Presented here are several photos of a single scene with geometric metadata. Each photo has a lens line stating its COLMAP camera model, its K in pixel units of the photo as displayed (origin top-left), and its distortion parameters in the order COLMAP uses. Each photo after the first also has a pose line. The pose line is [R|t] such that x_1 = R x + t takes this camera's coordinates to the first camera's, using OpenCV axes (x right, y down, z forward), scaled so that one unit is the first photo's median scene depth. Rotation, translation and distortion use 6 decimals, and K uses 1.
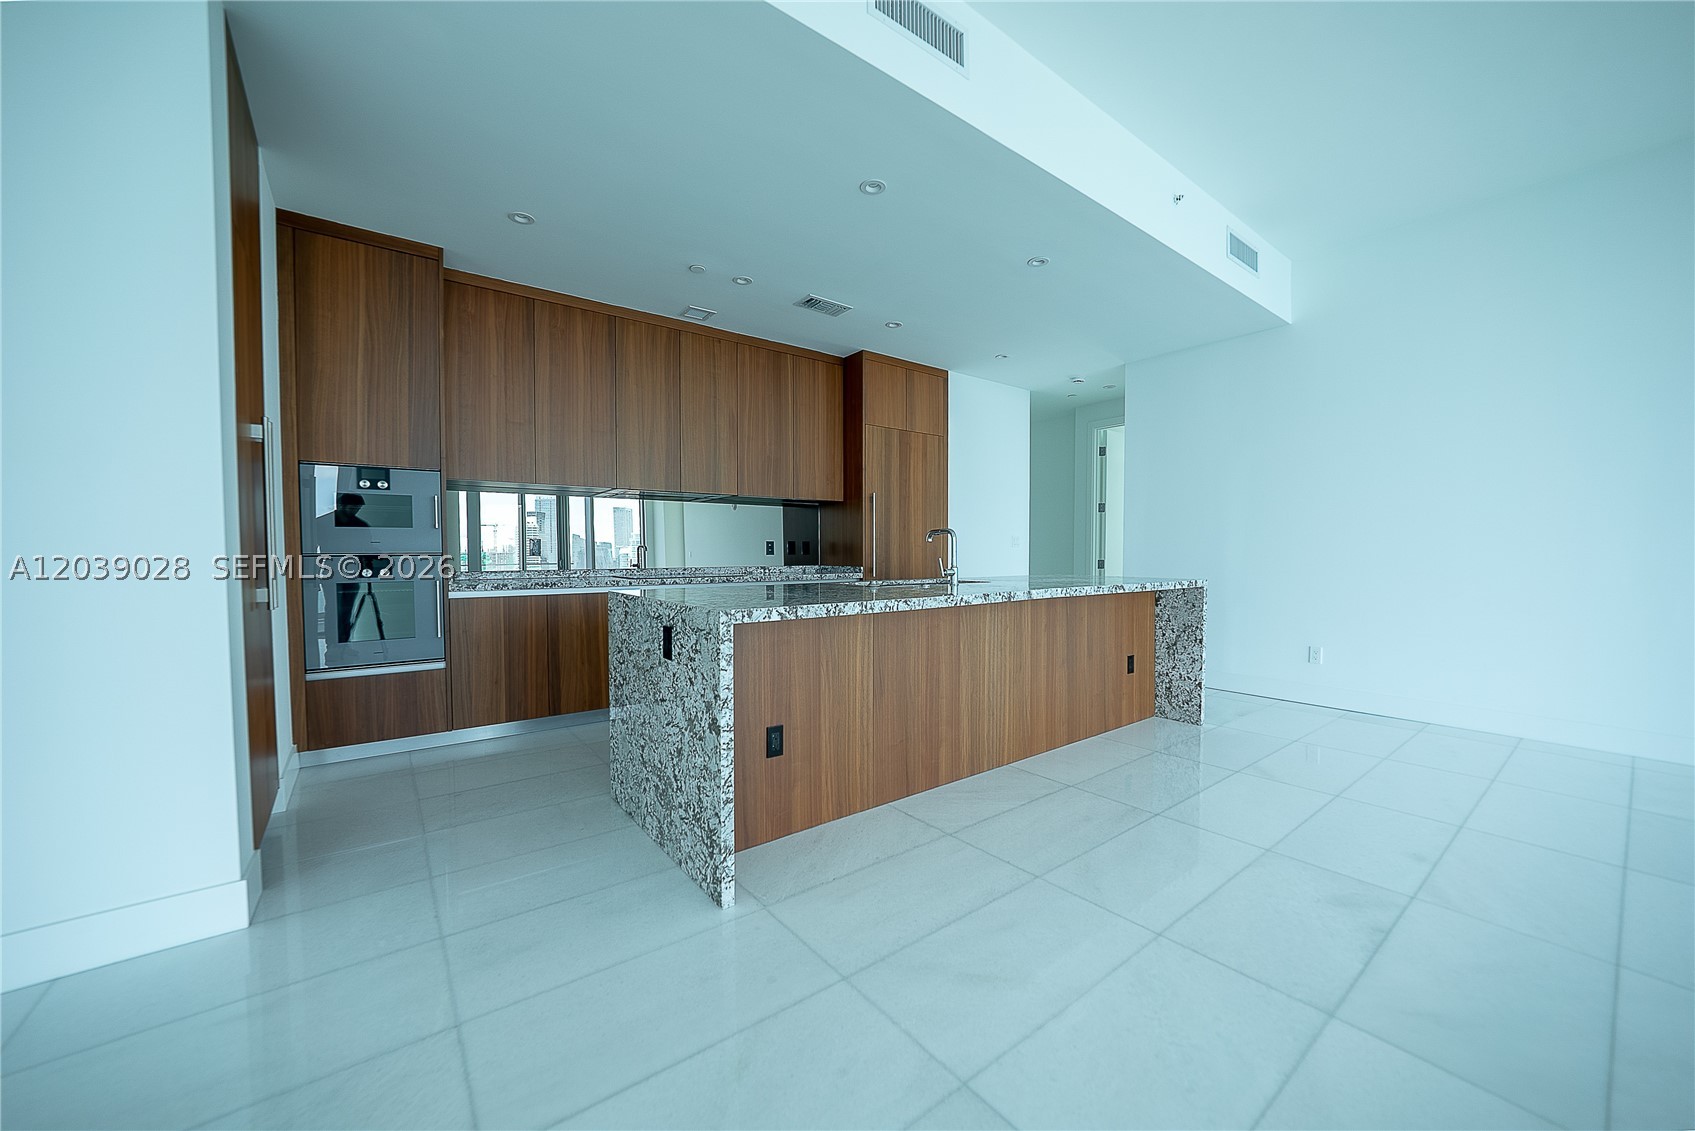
lens RADIAL K [[628.5, 0, 841.3], [0, 628.5, 570.3], [0, 0, 1]] dist [-0.030140, 0.006725]
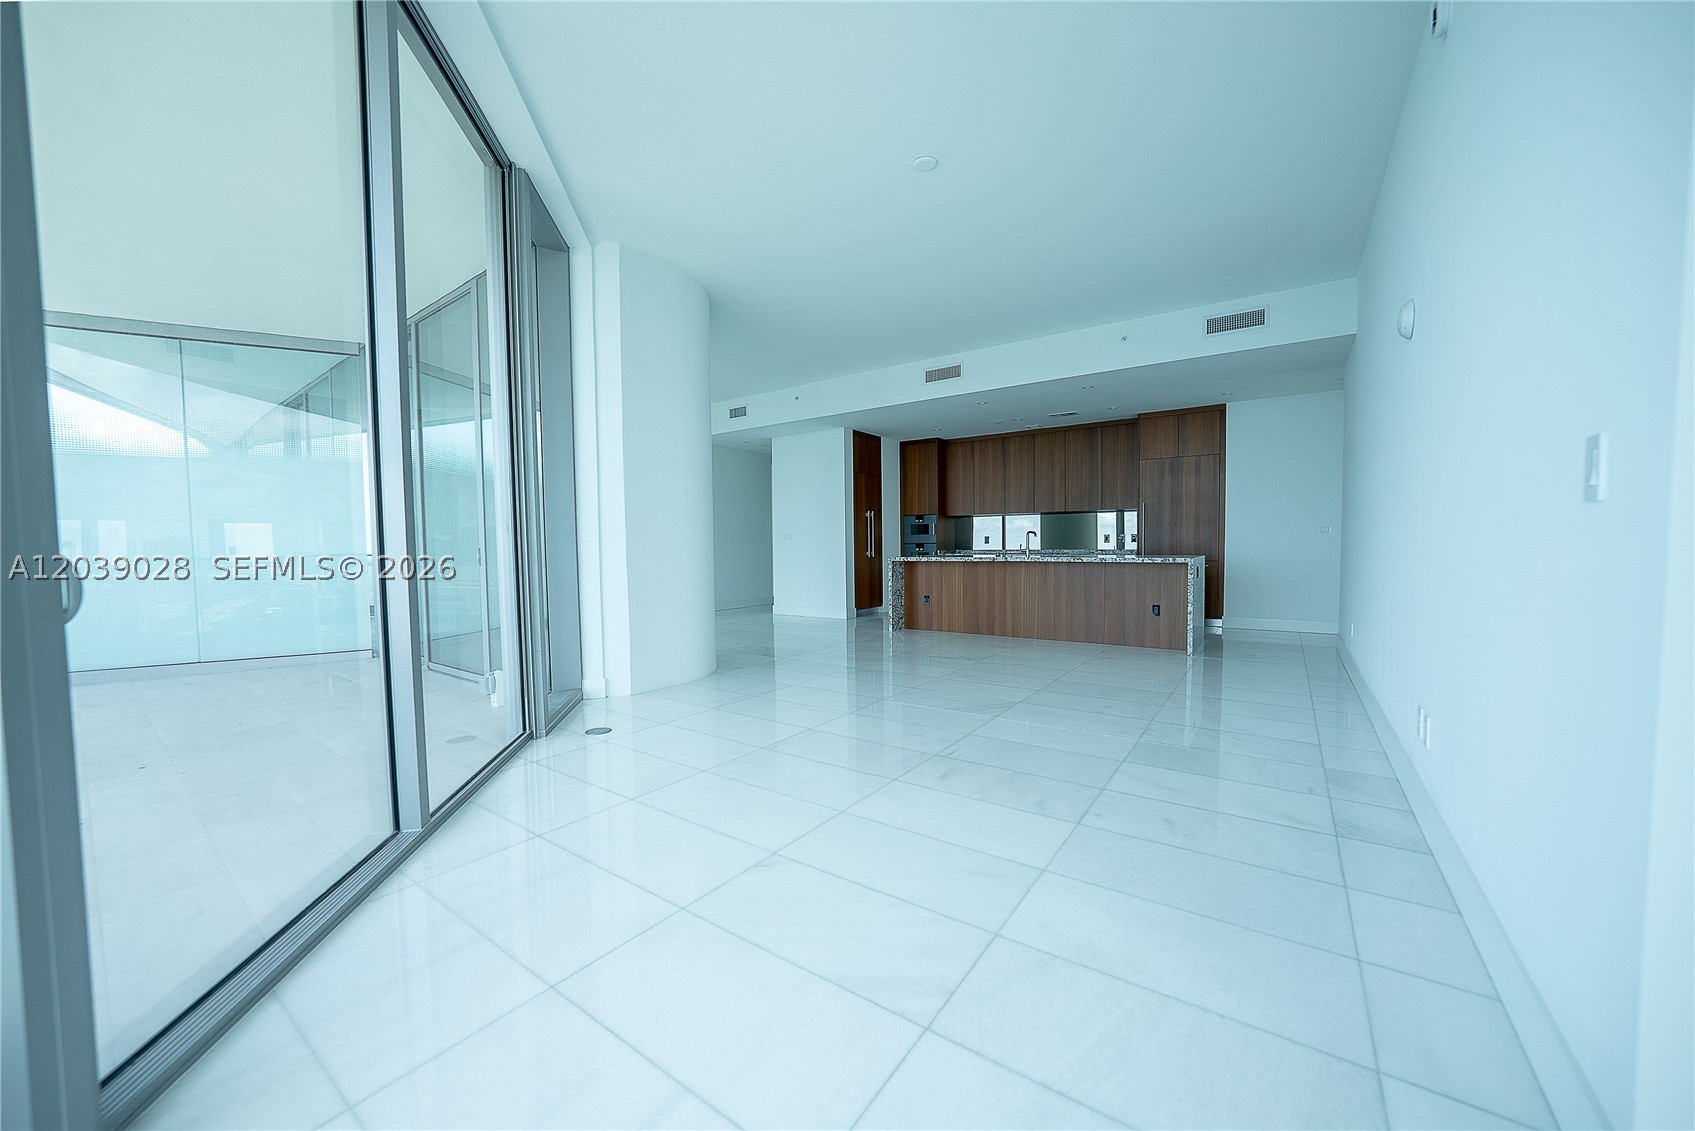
lens RADIAL K [[628.5, 0, 841.3], [0, 628.5, 570.3], [0, 0, 1]] dist [-0.030140, 0.006725]
pose [[0.296855, 0.040581, -0.954060, 2.134699], [-0.026616, 0.999060, 0.034214, 0.015687], [0.954552, 0.015236, 0.297656, -0.291666]]
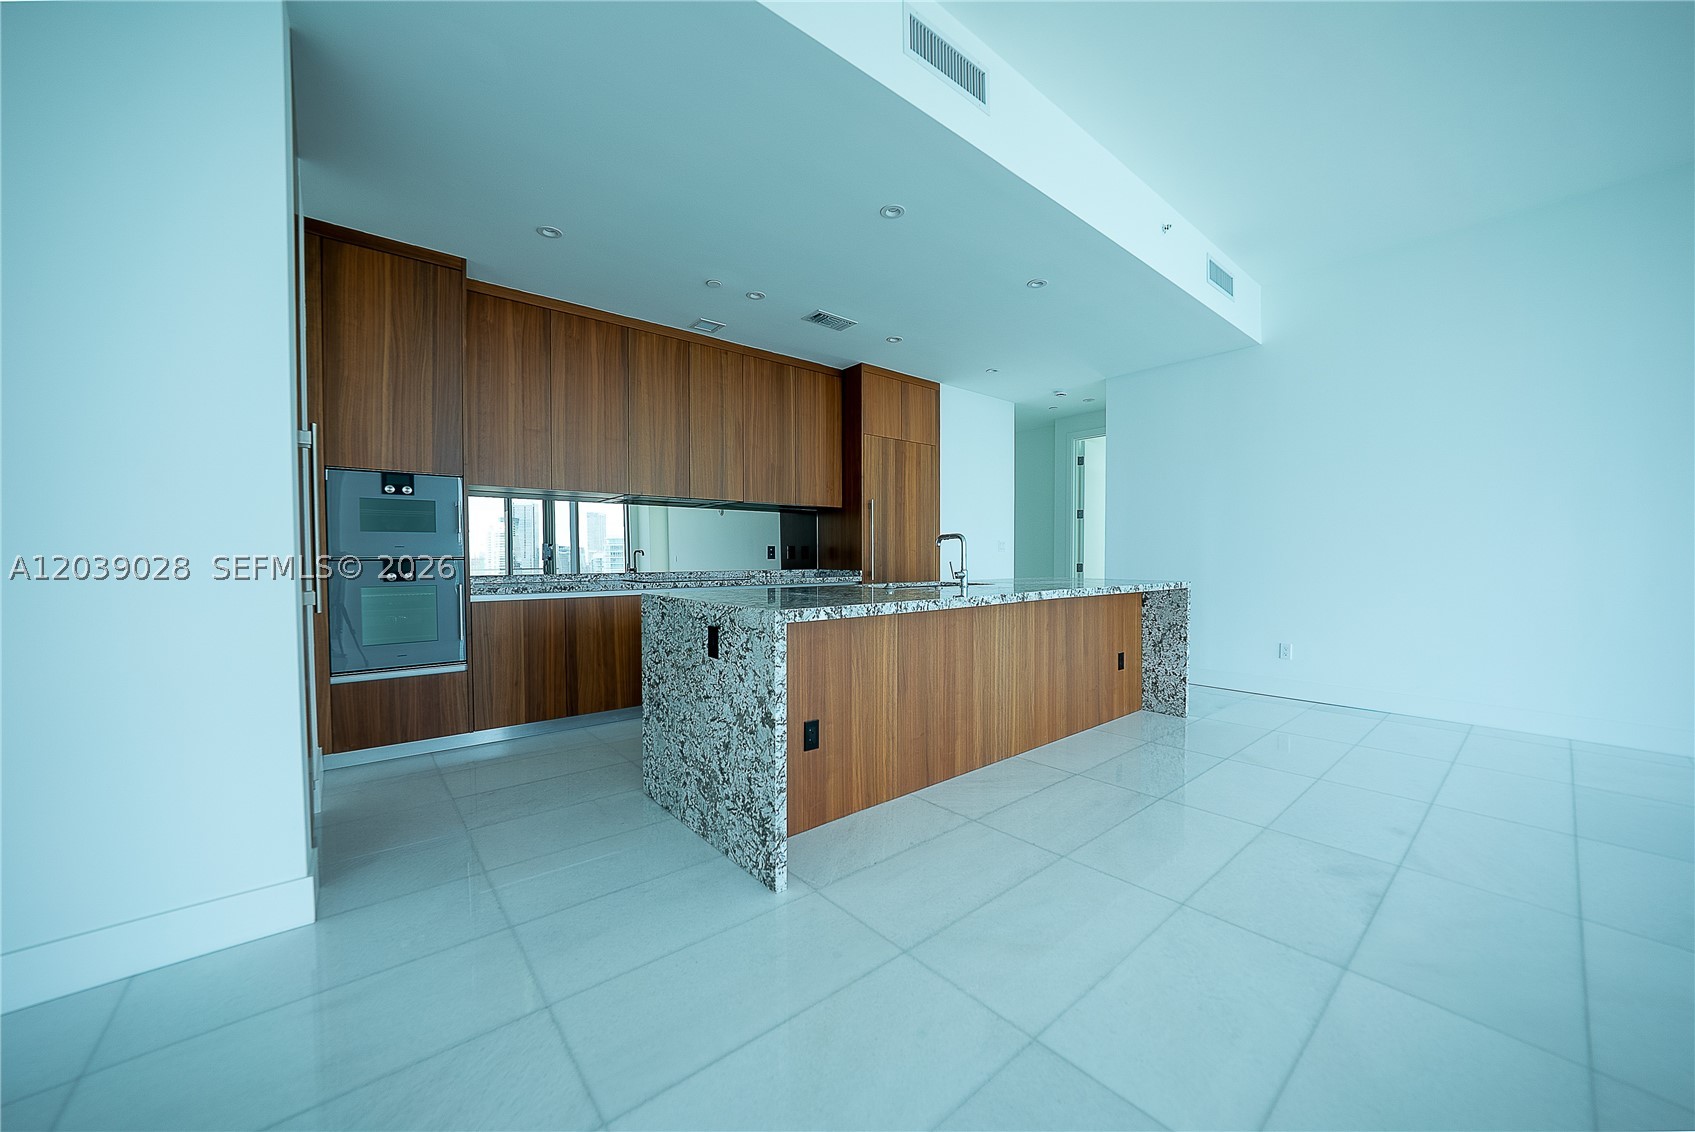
lens RADIAL K [[614.0, 0, 840.0], [0, 614.0, 570.9], [0, 0, 1]] dist [-0.029623, 0.006365]
pose [[0.998943, -0.002122, 0.045919, -0.078361], [0.002414, 0.999977, -0.006320, 0.002505], [-0.045905, 0.006424, 0.998925, -0.024801]]
